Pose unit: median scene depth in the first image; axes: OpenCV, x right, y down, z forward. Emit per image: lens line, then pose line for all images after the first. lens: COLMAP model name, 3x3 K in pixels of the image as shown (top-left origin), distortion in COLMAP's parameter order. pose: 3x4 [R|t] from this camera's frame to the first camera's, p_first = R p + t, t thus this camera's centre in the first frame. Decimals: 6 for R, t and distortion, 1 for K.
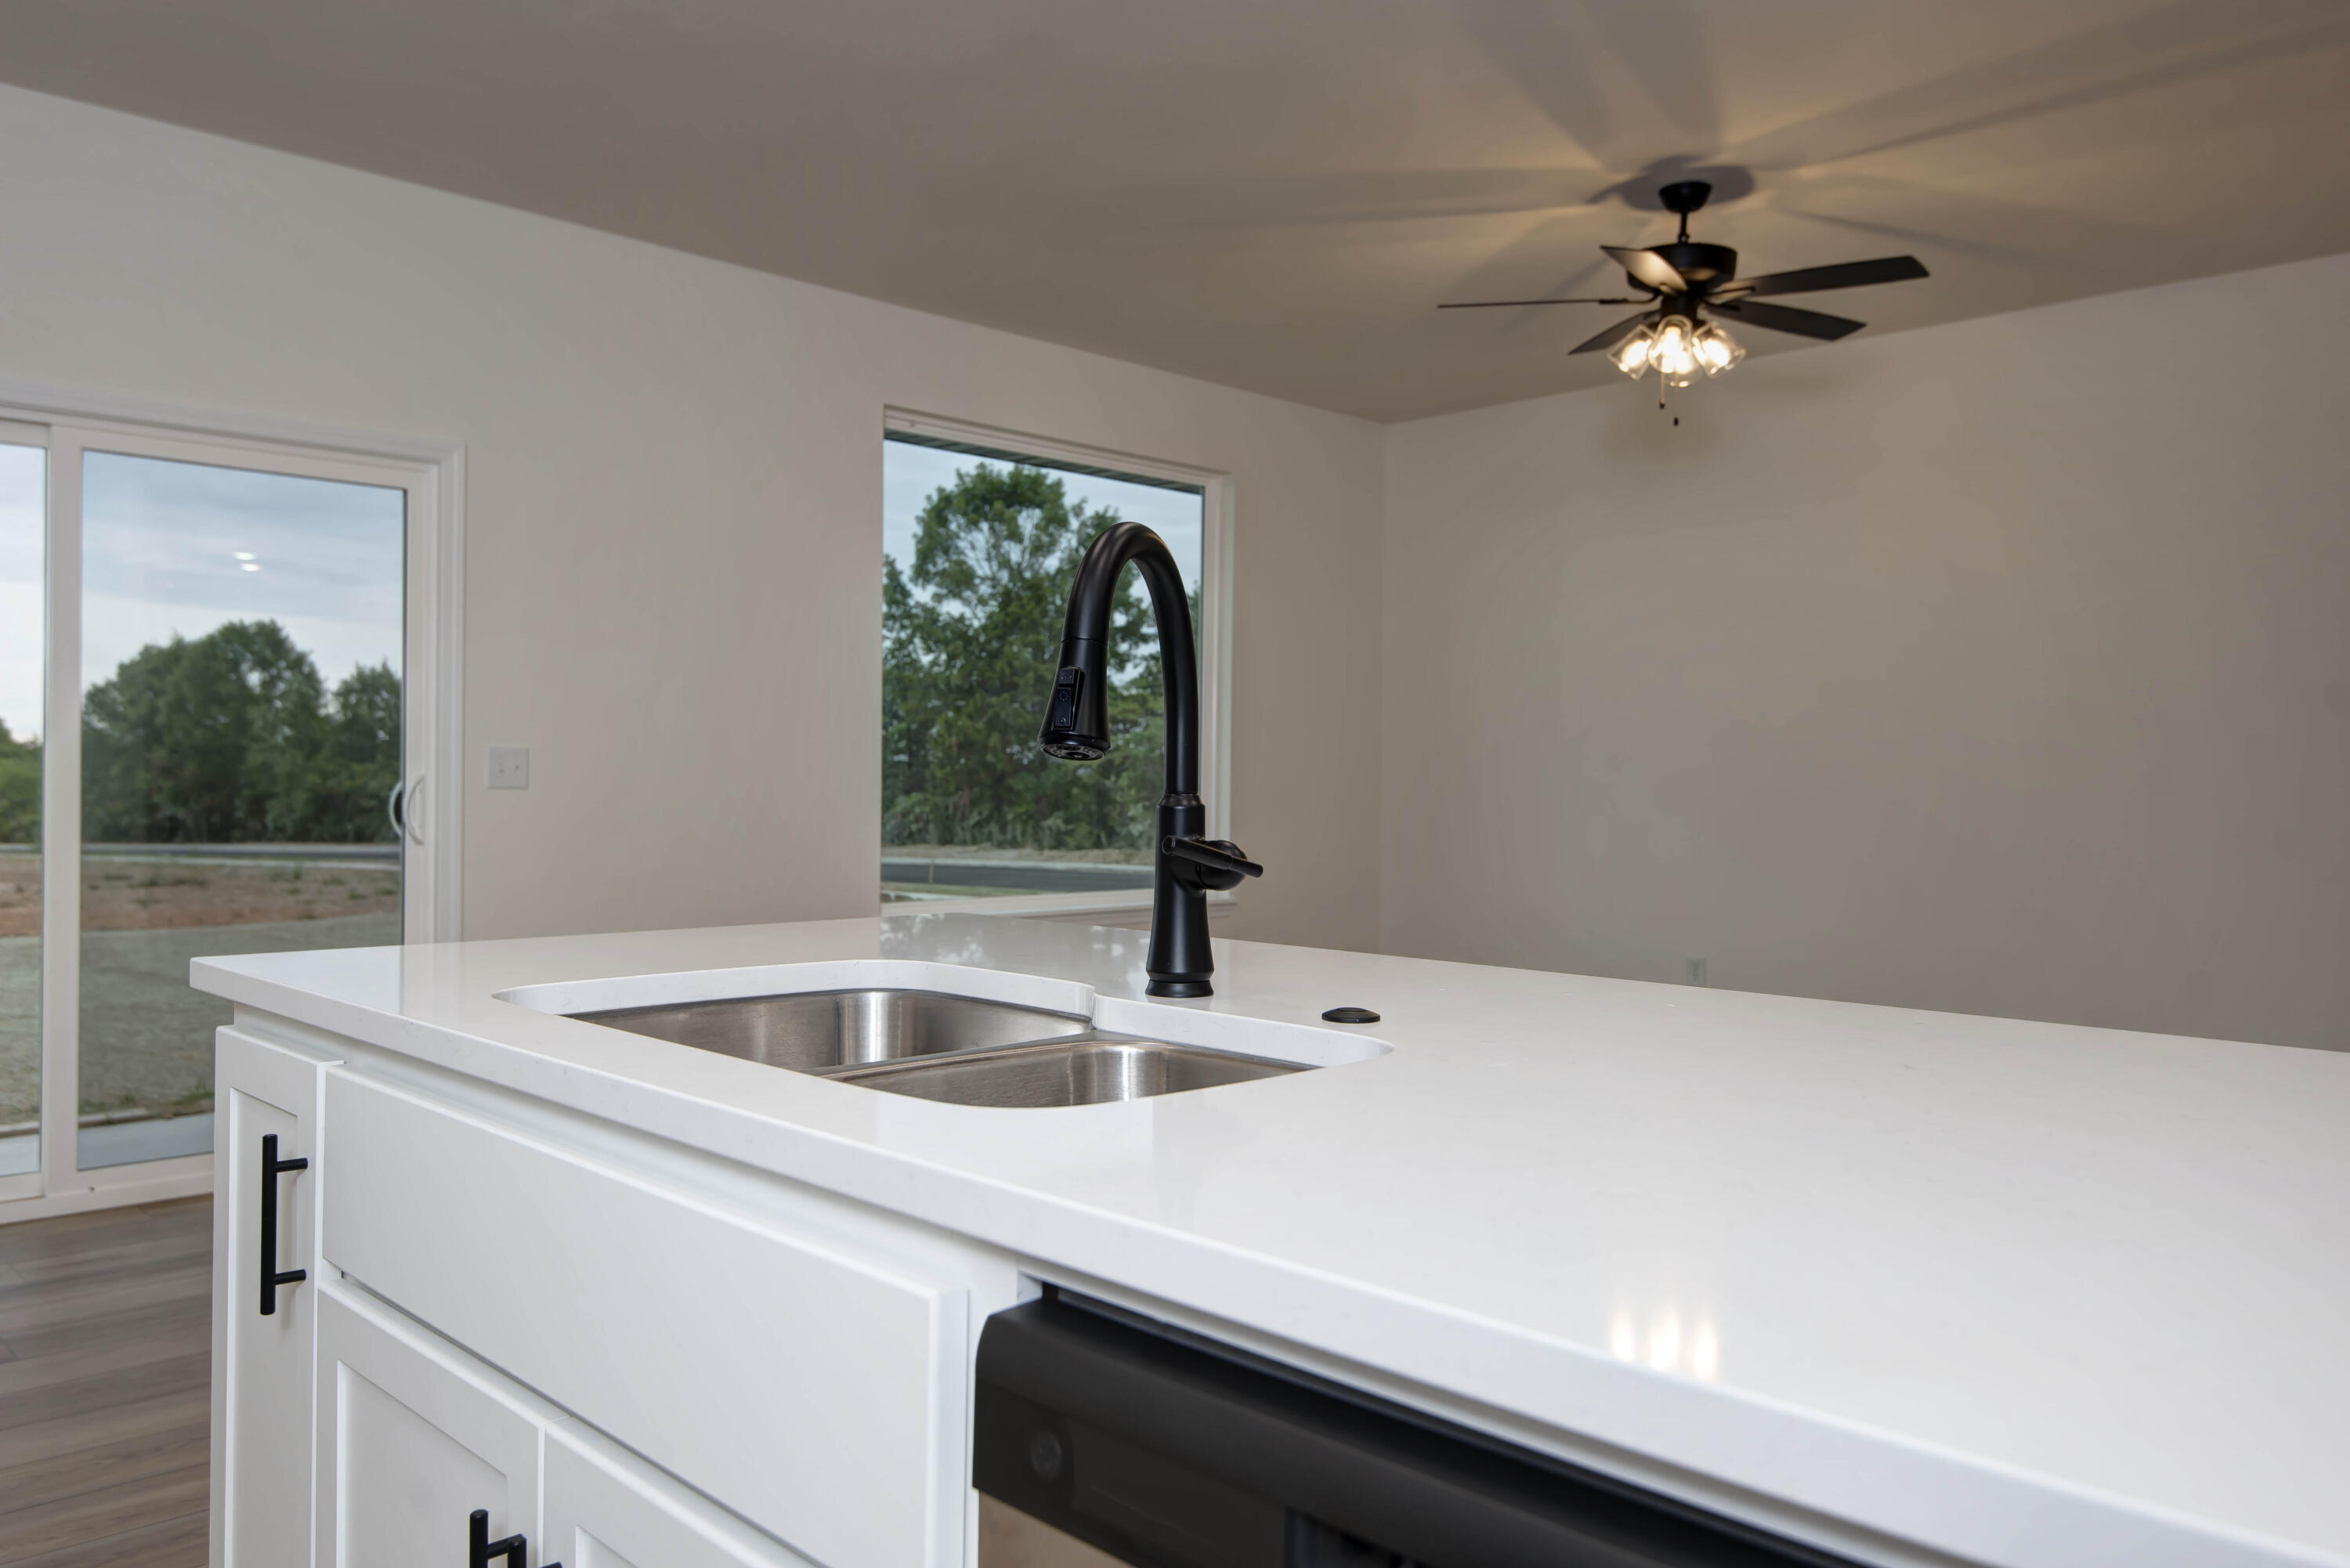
lens RADIAL K [[1701.3, 0, 1100.7], [0, 1701.3, 783.1], [0, 0, 1]] dist [0.007603, 0.000931]
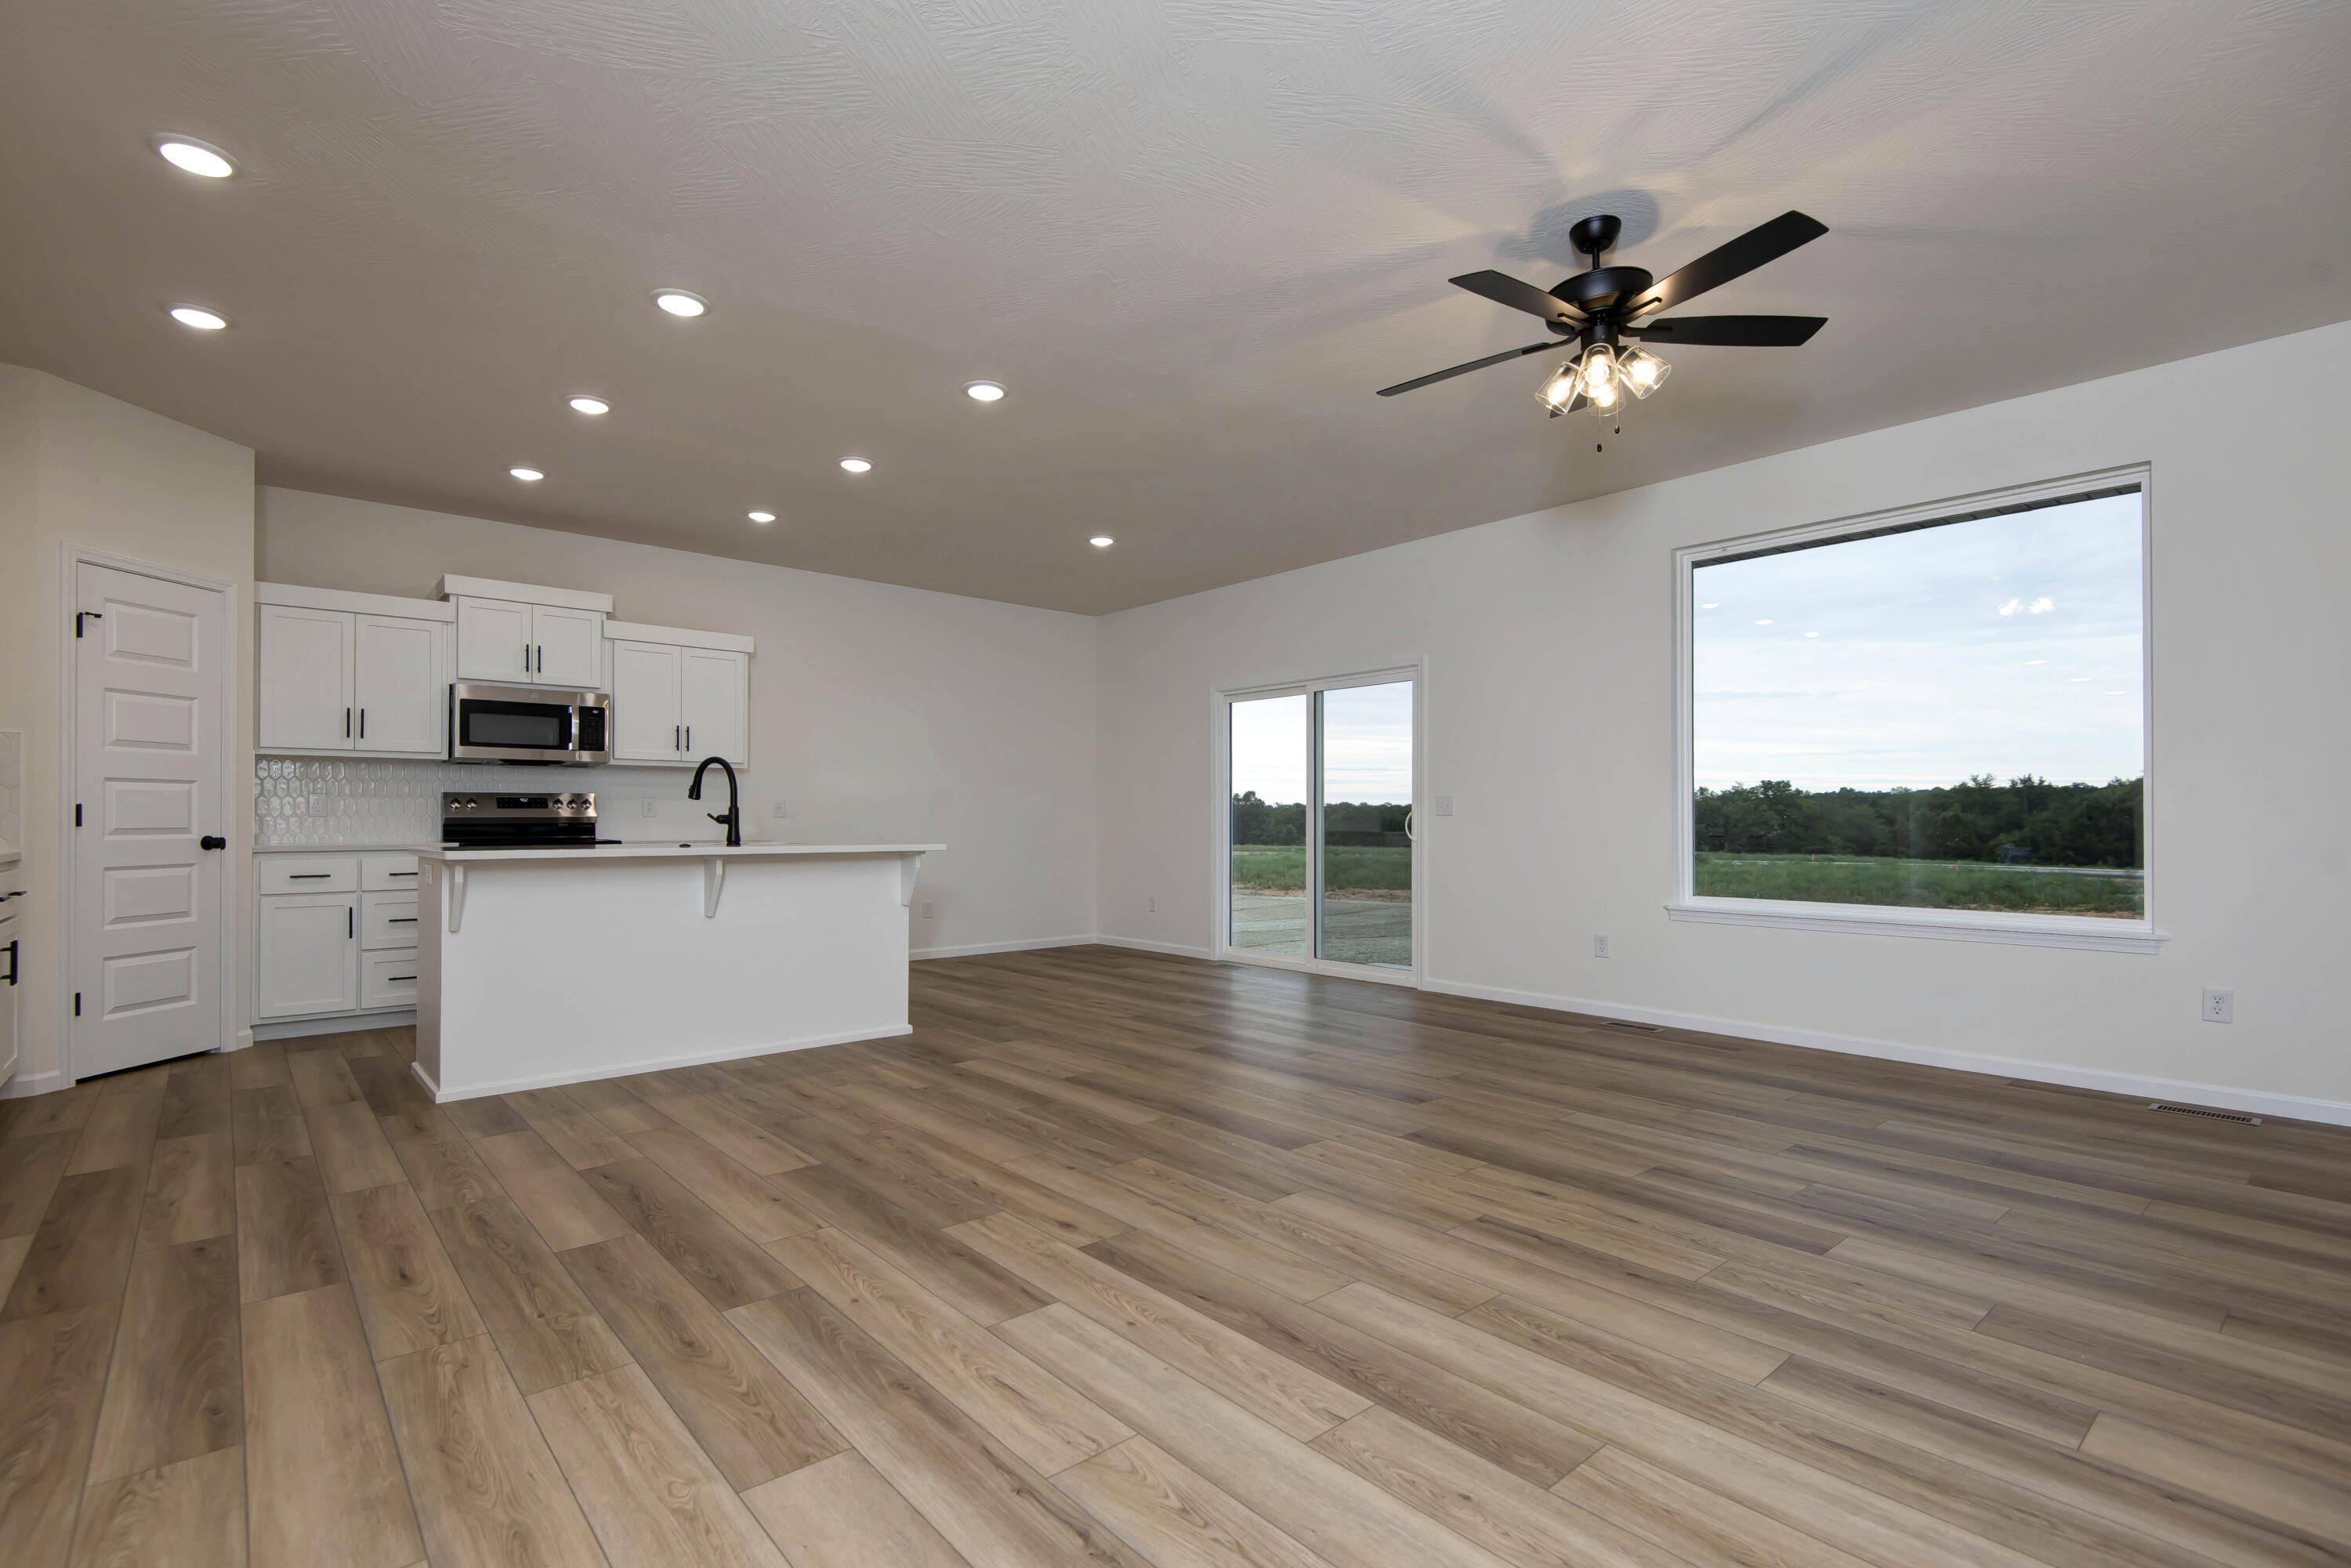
lens RADIAL K [[1061.8, 0, 1157.4], [0, 1061.8, 797.1], [0, 0, 1]] dist [0.029642, -0.016087]
pose [[-0.040638, -0.030414, -0.998711, 0.965335], [-0.005132, 0.999530, -0.030230, 0.021404], [0.999161, 0.003897, -0.040775, 0.733292]]
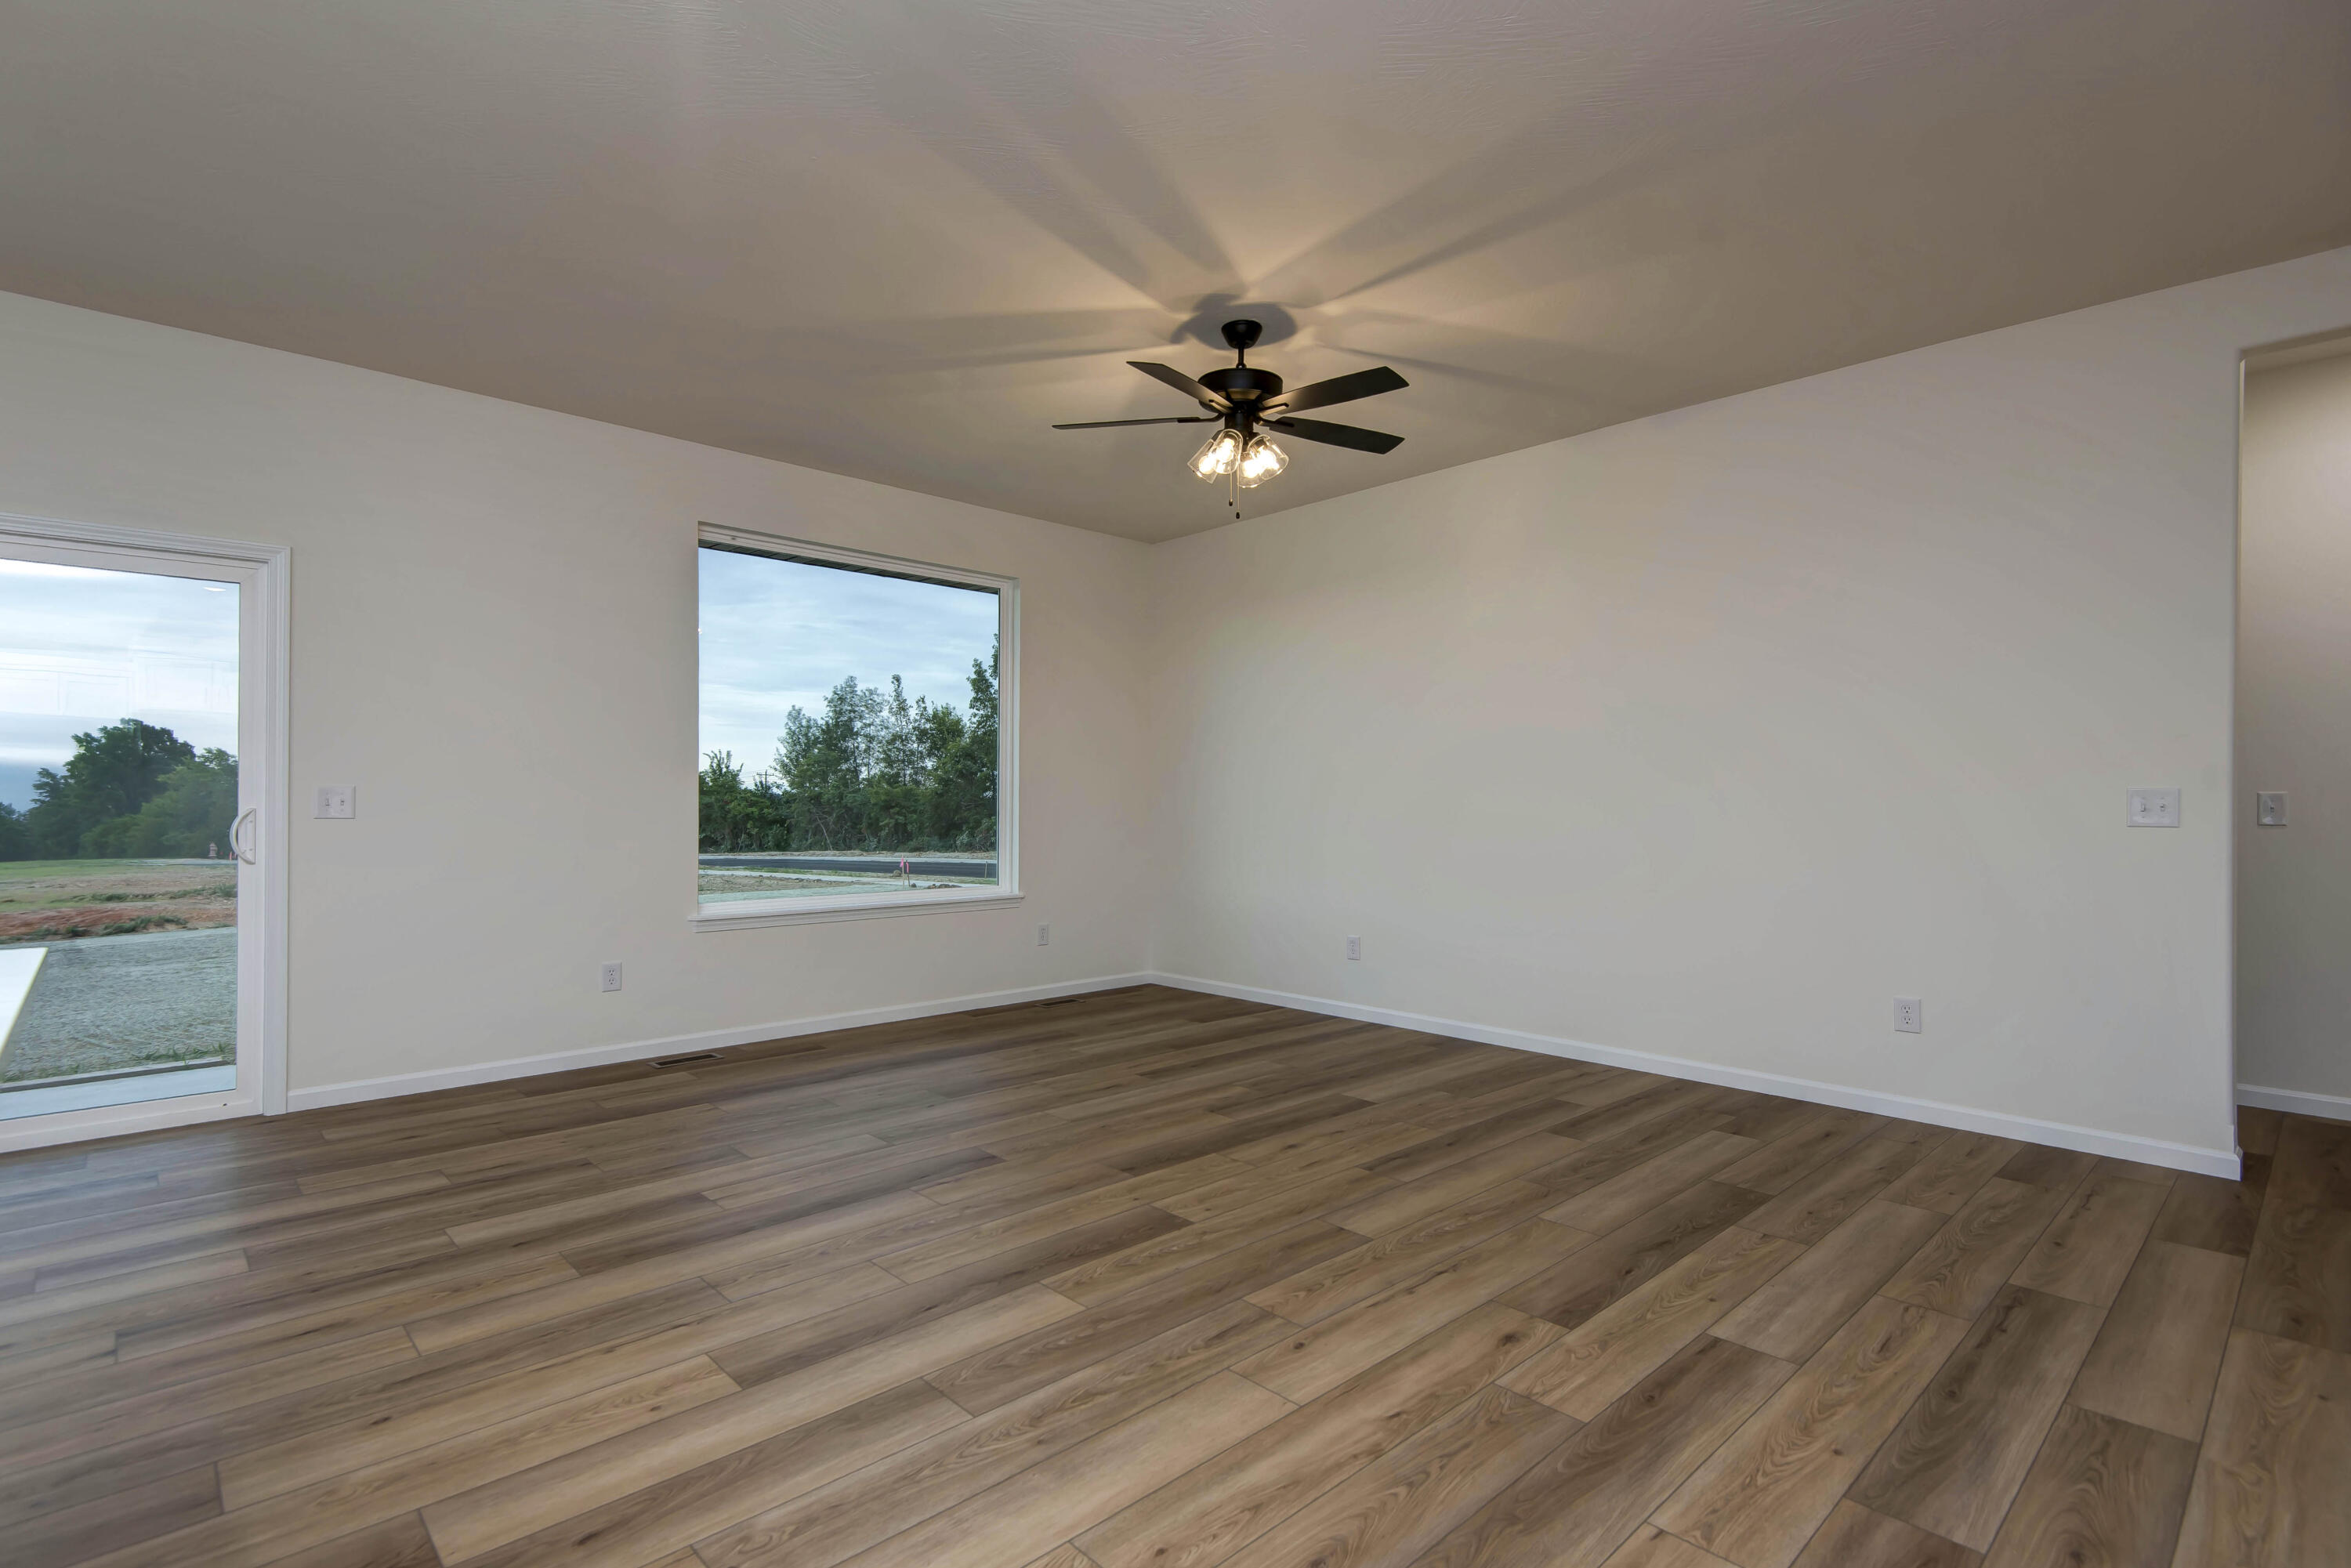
lens RADIAL K [[1111.7, 0, 1131.4], [0, 1111.7, 790.1], [0, 0, 1]] dist [0.030049, -0.021111]
pose [[0.999897, -0.006826, -0.012662, 0.260919], [0.006606, 0.999828, -0.017309, 0.000923], [0.012778, 0.017224, 0.999770, 0.186241]]
